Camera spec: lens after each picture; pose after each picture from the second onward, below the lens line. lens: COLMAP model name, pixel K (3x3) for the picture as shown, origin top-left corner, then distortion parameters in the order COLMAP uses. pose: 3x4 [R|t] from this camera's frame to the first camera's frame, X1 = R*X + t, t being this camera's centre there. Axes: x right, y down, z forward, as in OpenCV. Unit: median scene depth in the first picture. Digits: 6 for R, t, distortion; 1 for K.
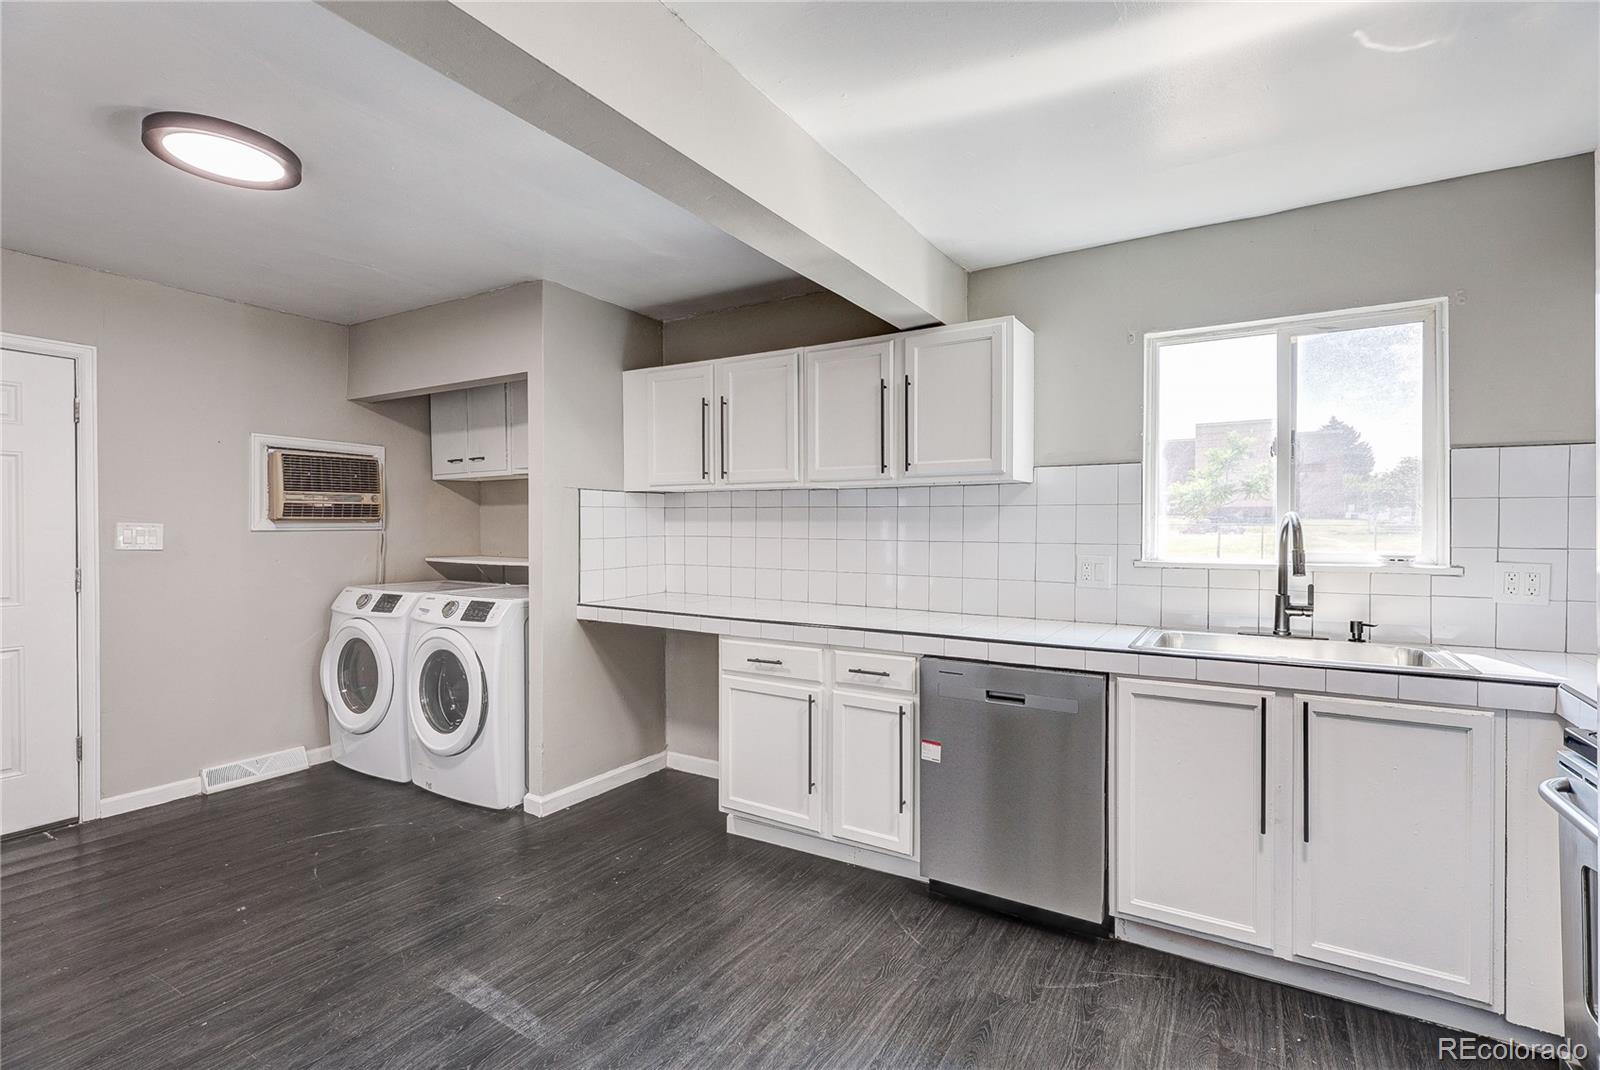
lens RADIAL K [[744.6, 0, 800.0], [0, 744.6, 535.0], [0, 0, 1]] dist [-0.002546, -0.000812]
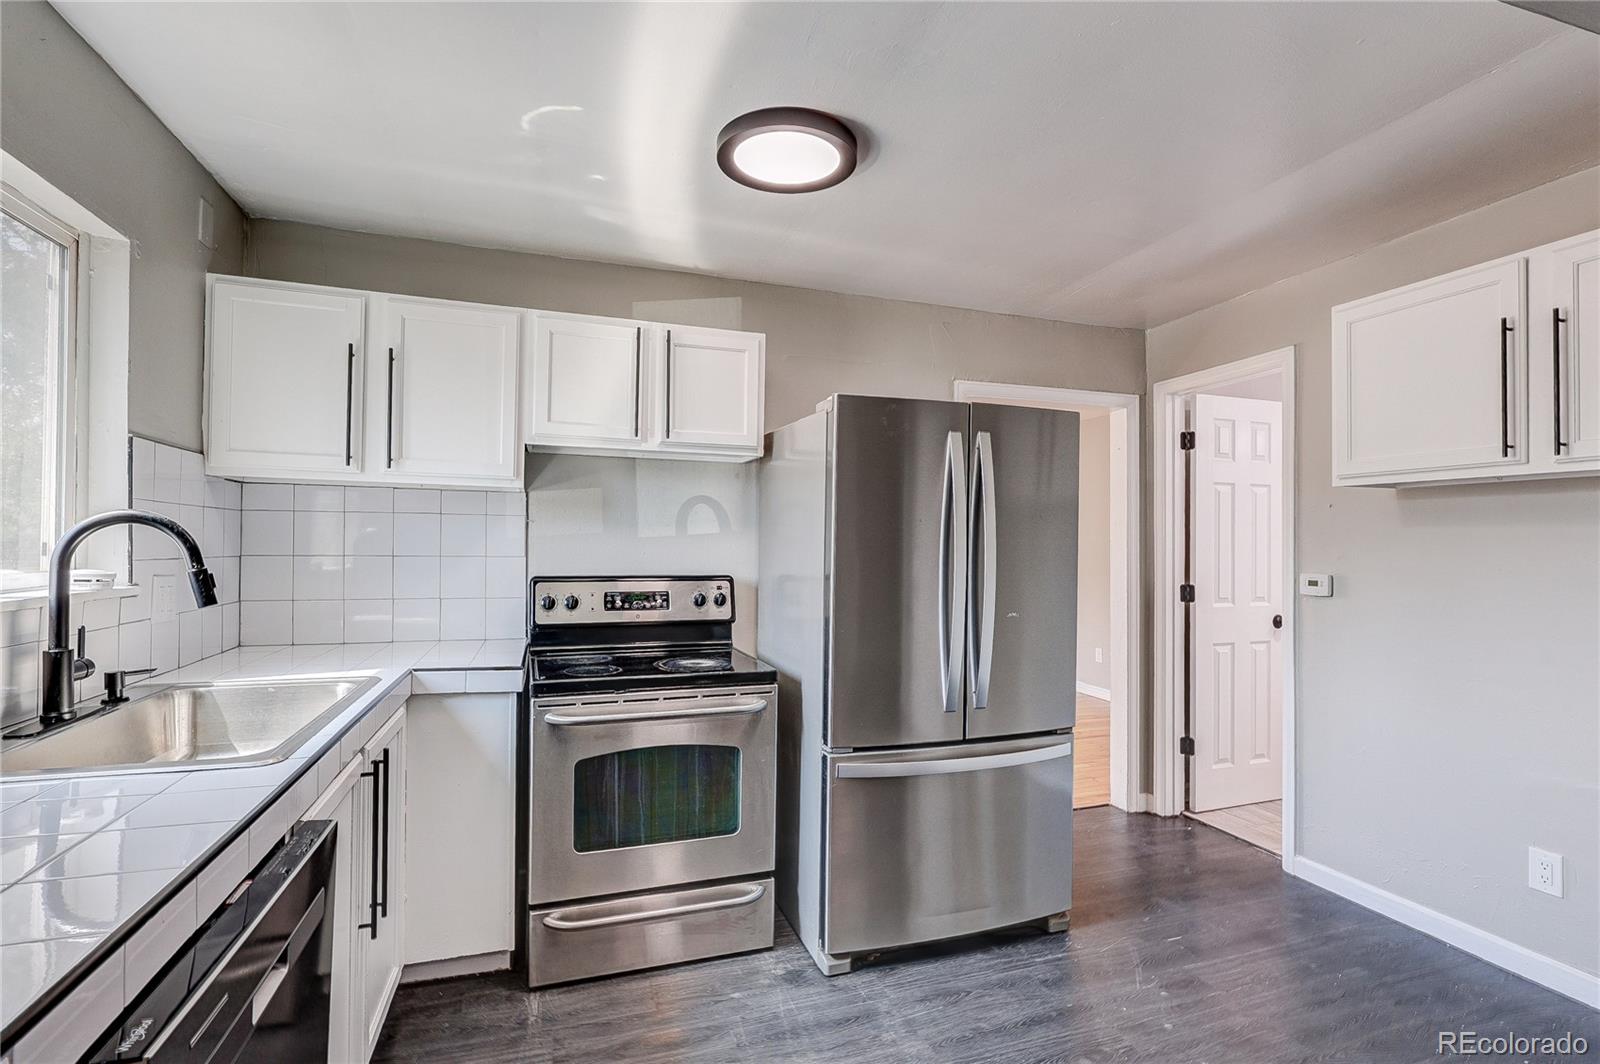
lens RADIAL K [[760.8, 0, 797.4], [0, 760.8, 536.8], [0, 0, 1]] dist [0.000217, 0.000412]
pose [[-0.771686, -0.003043, 0.635997, -0.117980], [-0.007623, 0.999961, -0.004465, -0.006522], [-0.635959, -0.008294, -0.771679, 0.725848]]
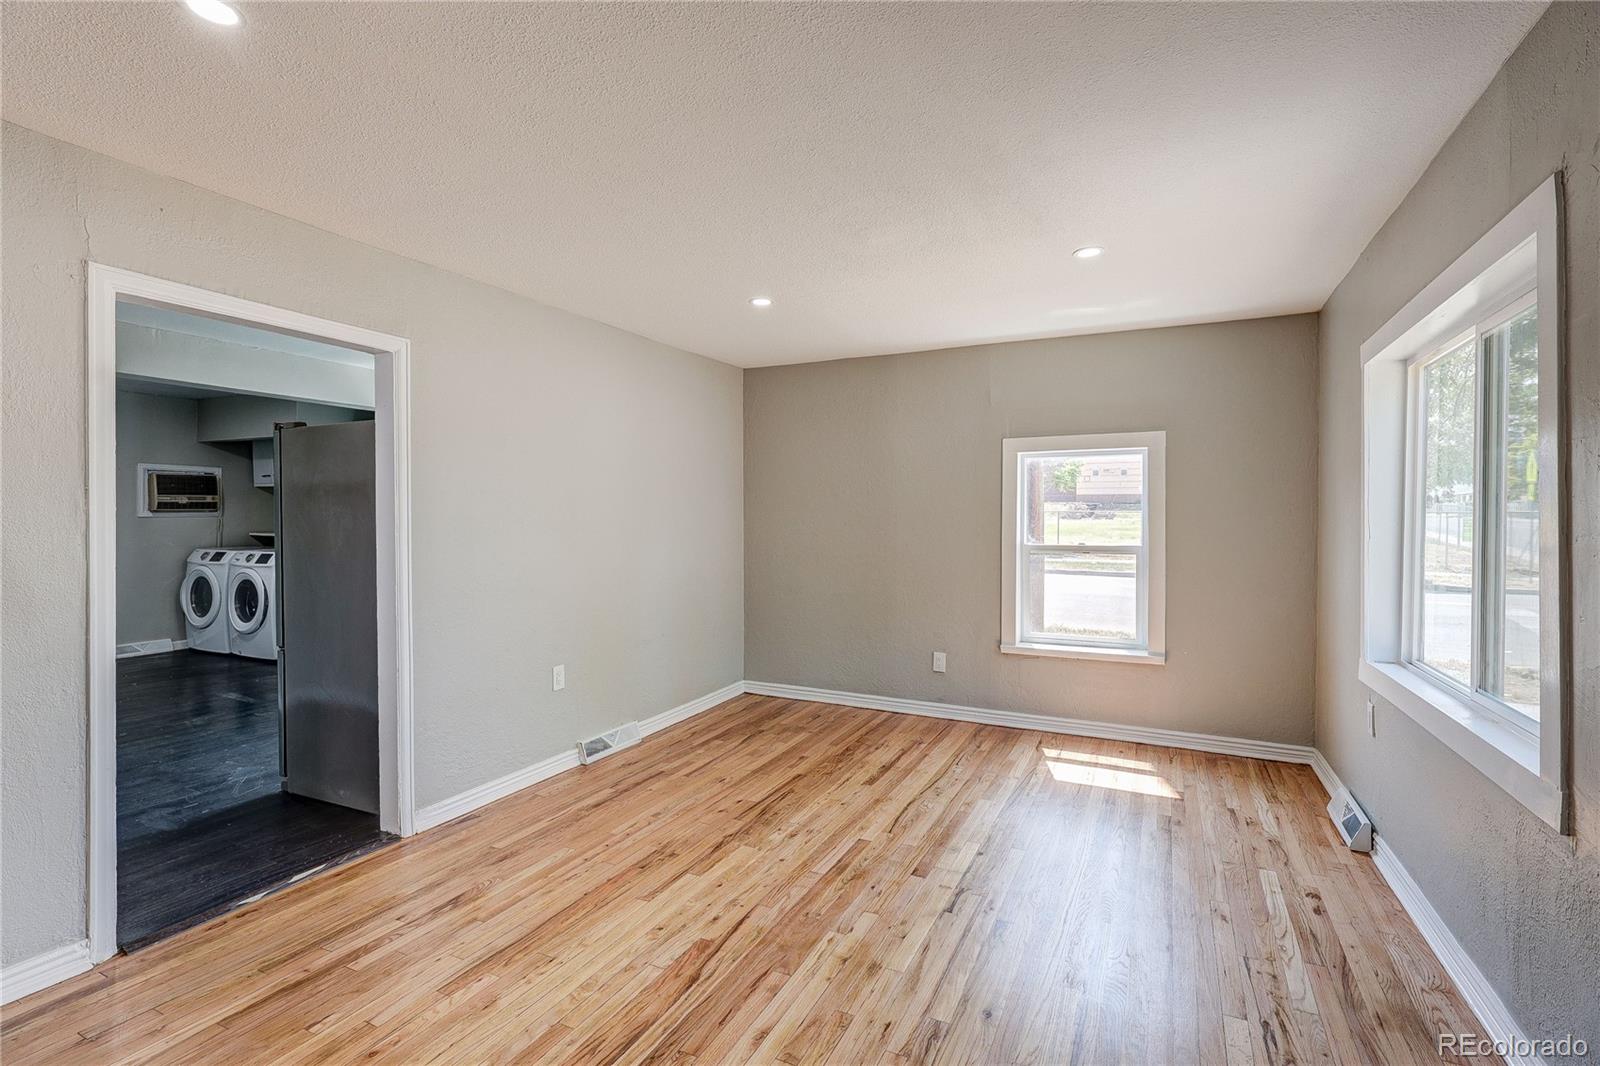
lens RADIAL K [[742.6, 0, 797.3], [0, 742.6, 523.5], [0, 0, 1]] dist [-0.000270, 0.000038]
pose [[0.996089, 0.000085, 0.088359, 0.717683], [-0.000503, 0.999989, 0.004710, 0.000528], [-0.088358, -0.004736, 0.996078, -0.965347]]
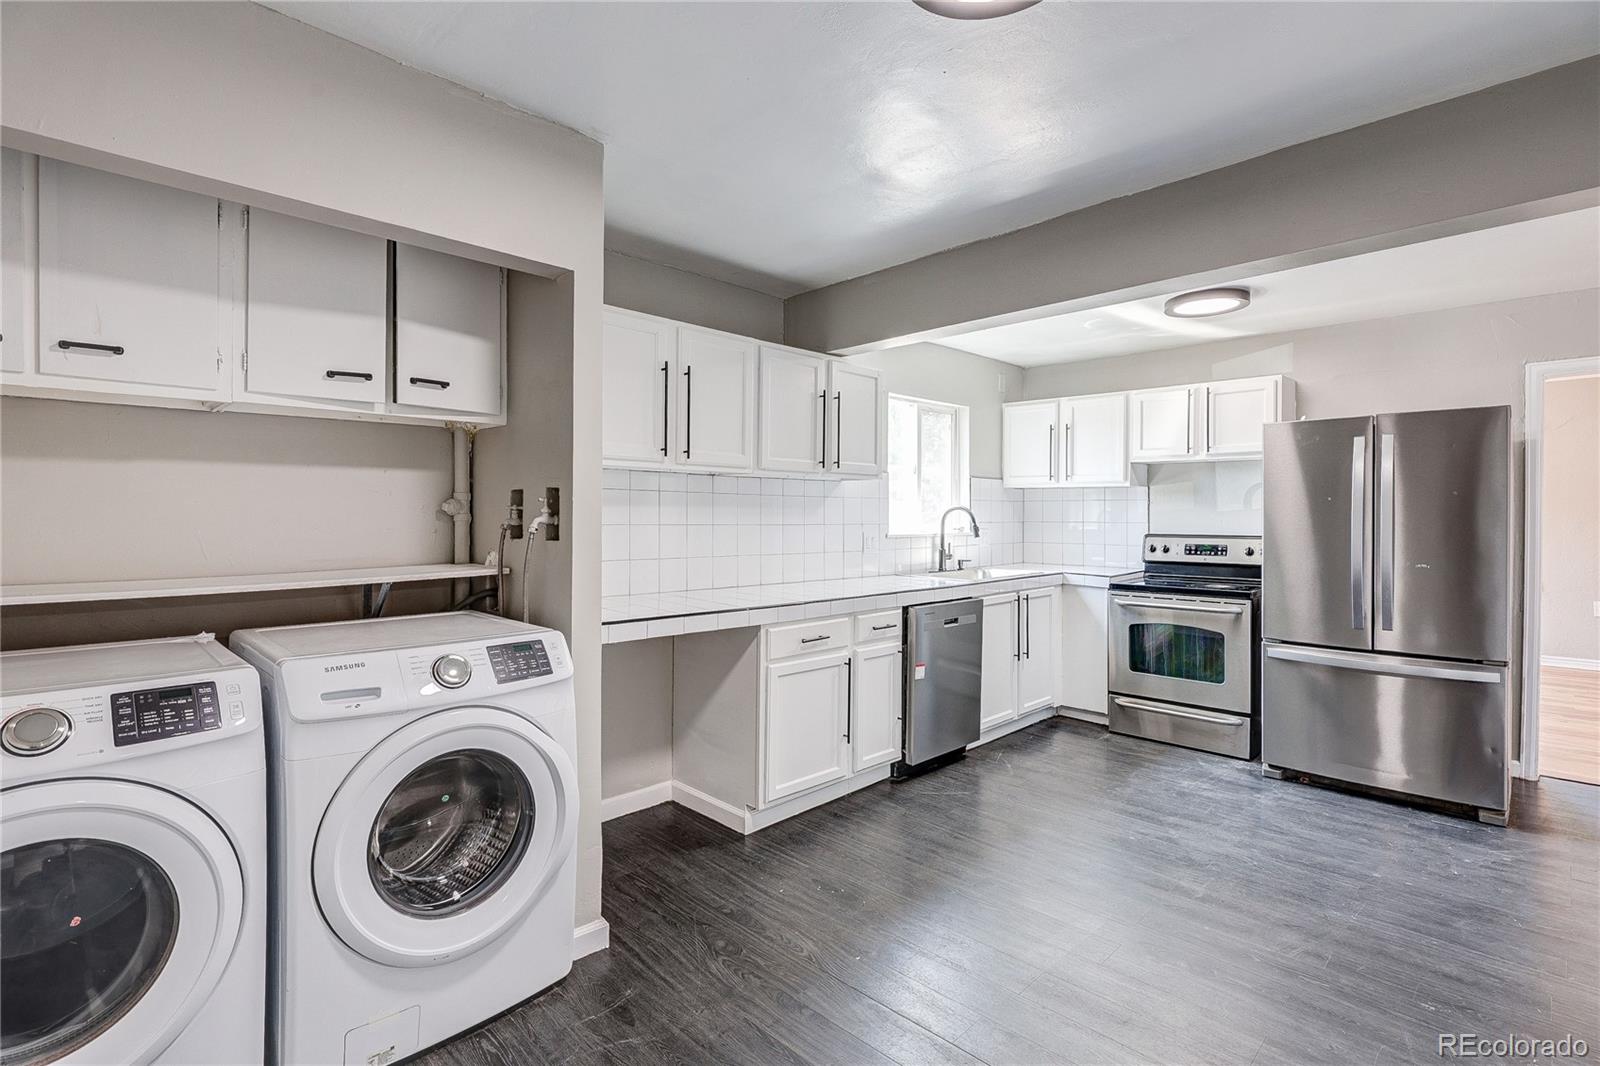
lens RADIAL K [[742.0, 0, 783.2], [0, 742.0, 514.4], [0, 0, 1]] dist [-0.001582, -0.000302]
pose [[0.256807, -0.003606, 0.966456, -0.849474], [0.004961, 0.999985, 0.002413, -0.009342], [-0.966450, 0.004175, 0.256821, 0.601161]]
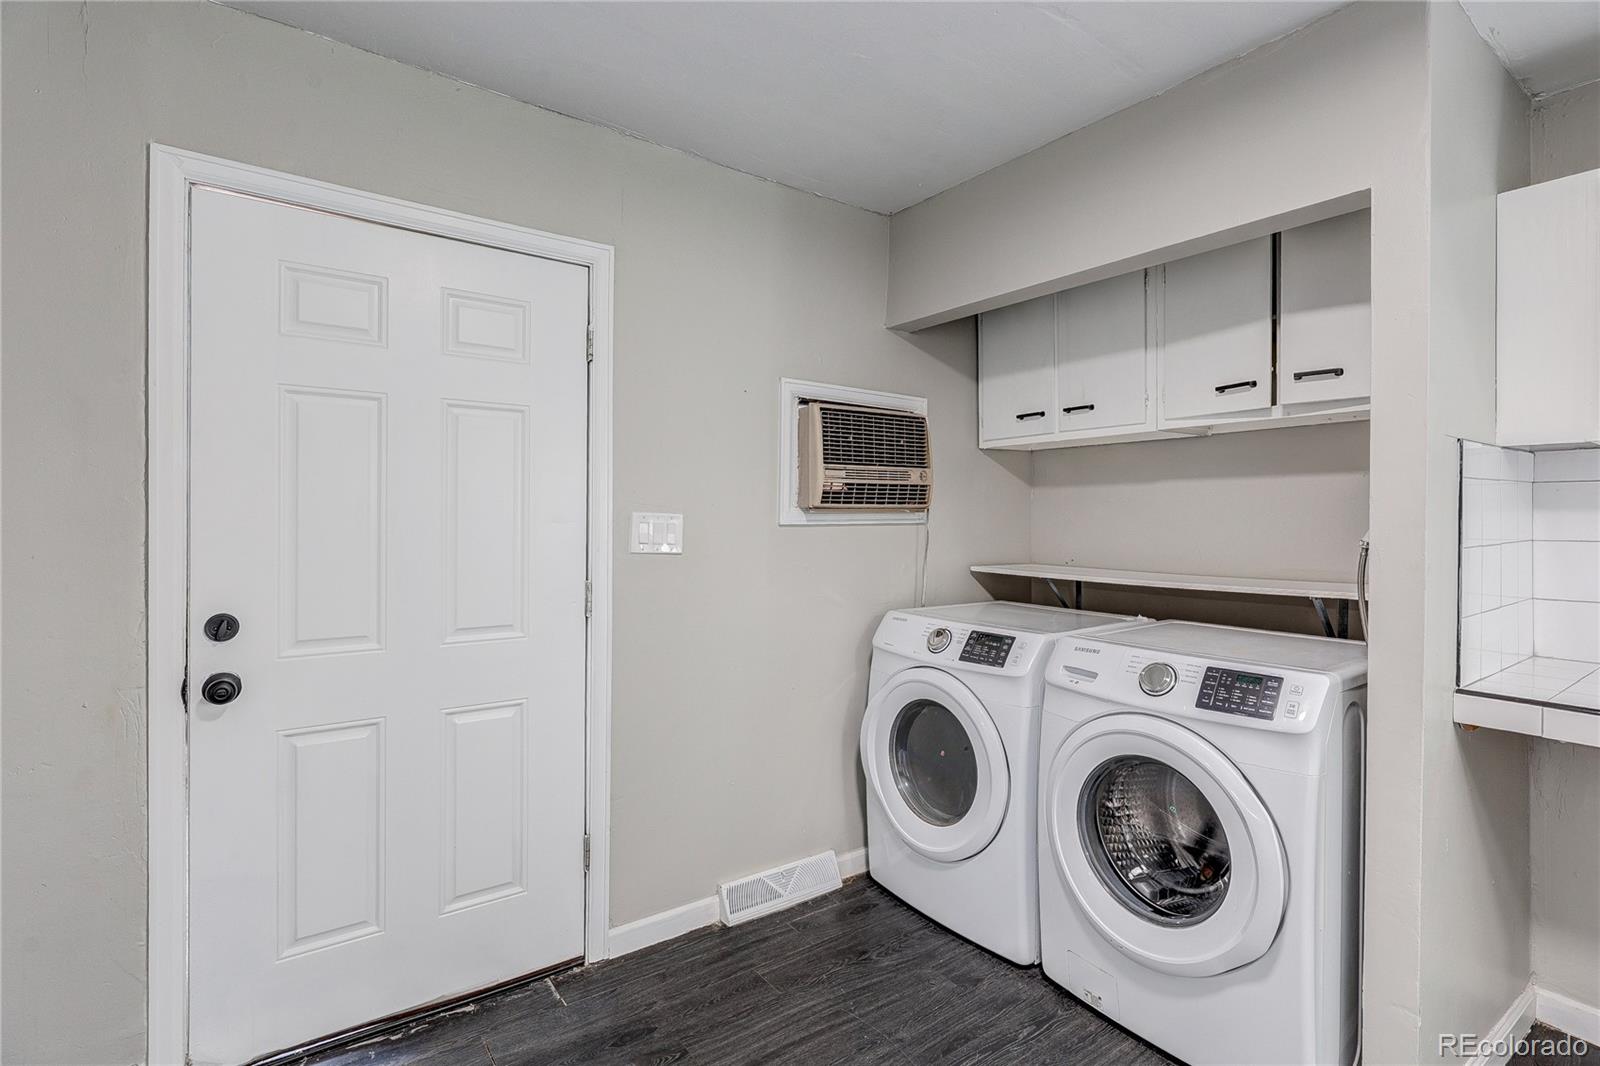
lens RADIAL K [[763.7, 0, 798.8], [0, 763.7, 521.0], [0, 0, 1]] dist [-0.002053, 0.000096]
pose [[0.920466, 0.004640, -0.390795, -0.461996], [-0.007810, 0.999948, -0.006521, -0.004945], [0.390745, 0.009055, 0.920455, 0.385438]]
